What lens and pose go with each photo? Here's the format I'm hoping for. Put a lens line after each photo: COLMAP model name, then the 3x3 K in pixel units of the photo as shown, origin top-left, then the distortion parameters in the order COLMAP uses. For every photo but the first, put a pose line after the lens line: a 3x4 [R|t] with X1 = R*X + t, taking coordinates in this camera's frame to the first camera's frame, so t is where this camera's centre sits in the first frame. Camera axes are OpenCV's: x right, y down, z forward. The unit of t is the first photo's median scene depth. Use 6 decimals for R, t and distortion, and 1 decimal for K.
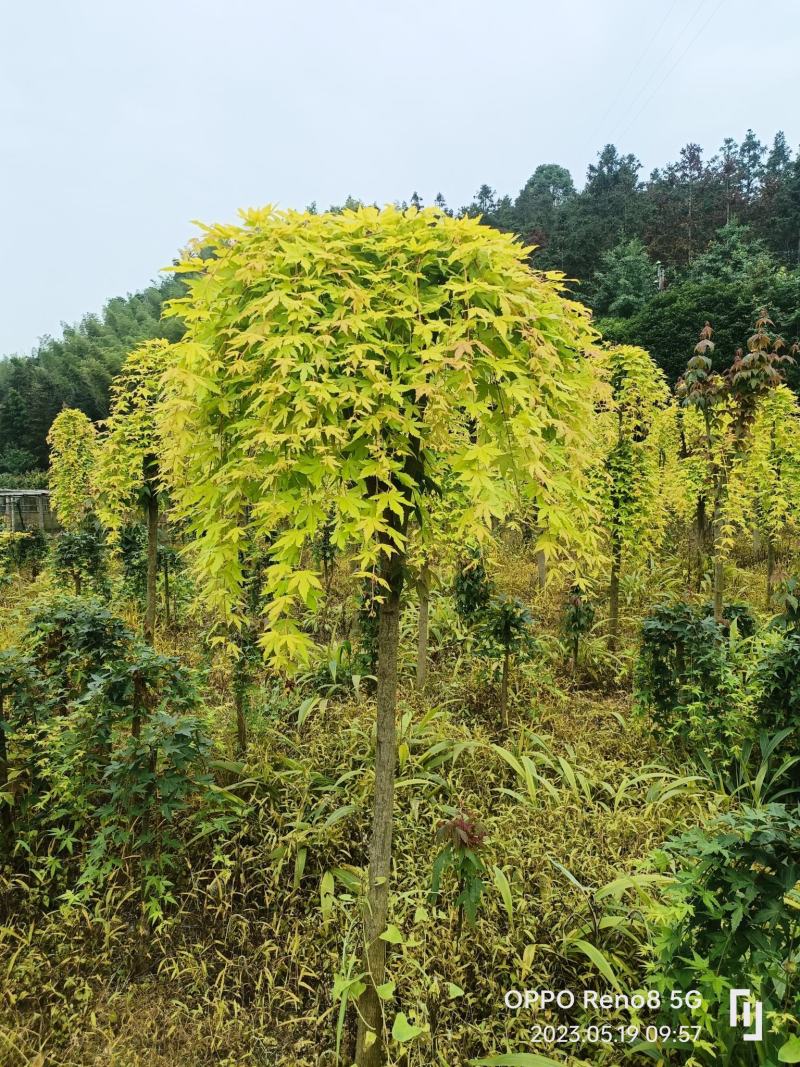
lens RADIAL K [[694.5, 0, 400.0], [0, 694.5, 533.5], [0, 0, 1]] dist [0.031061, -0.000259]
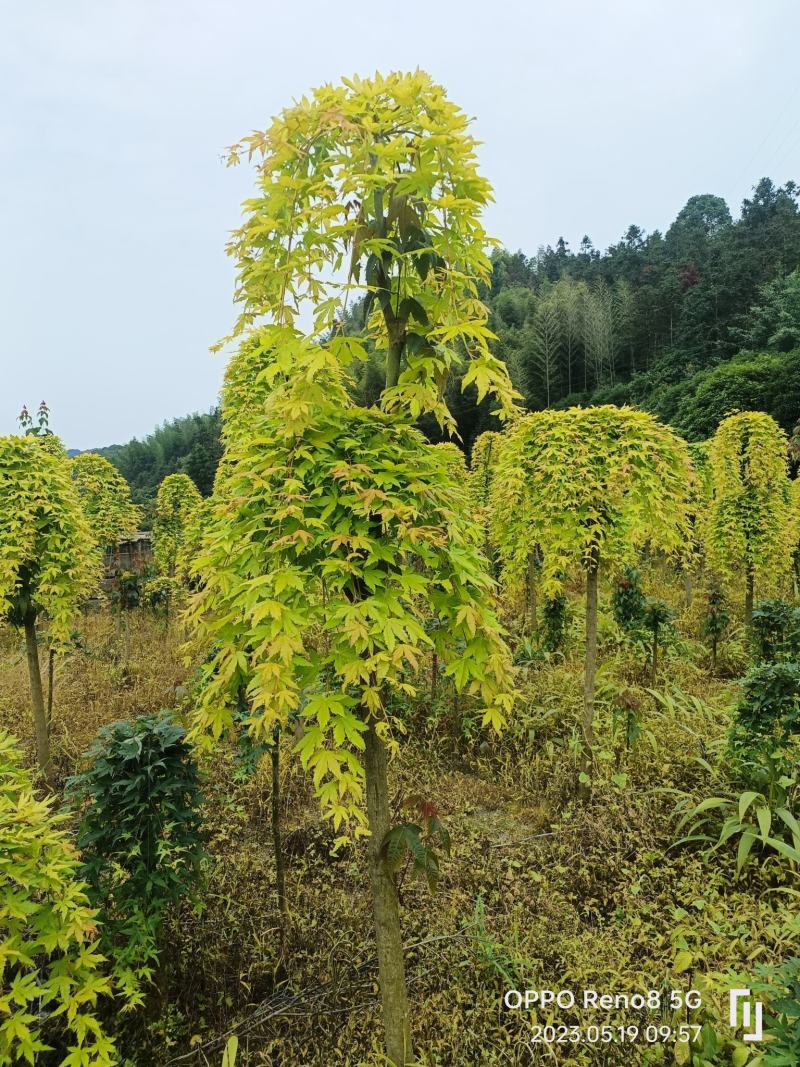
lens RADIAL K [[694.5, 0, 400.0], [0, 694.5, 533.5], [0, 0, 1]] dist [0.031061, -0.000259]
pose [[0.978570, -0.009492, -0.205696, -0.080151], [-0.002140, 0.998414, -0.056254, 0.048028], [0.205904, 0.055489, 0.976998, -0.664377]]
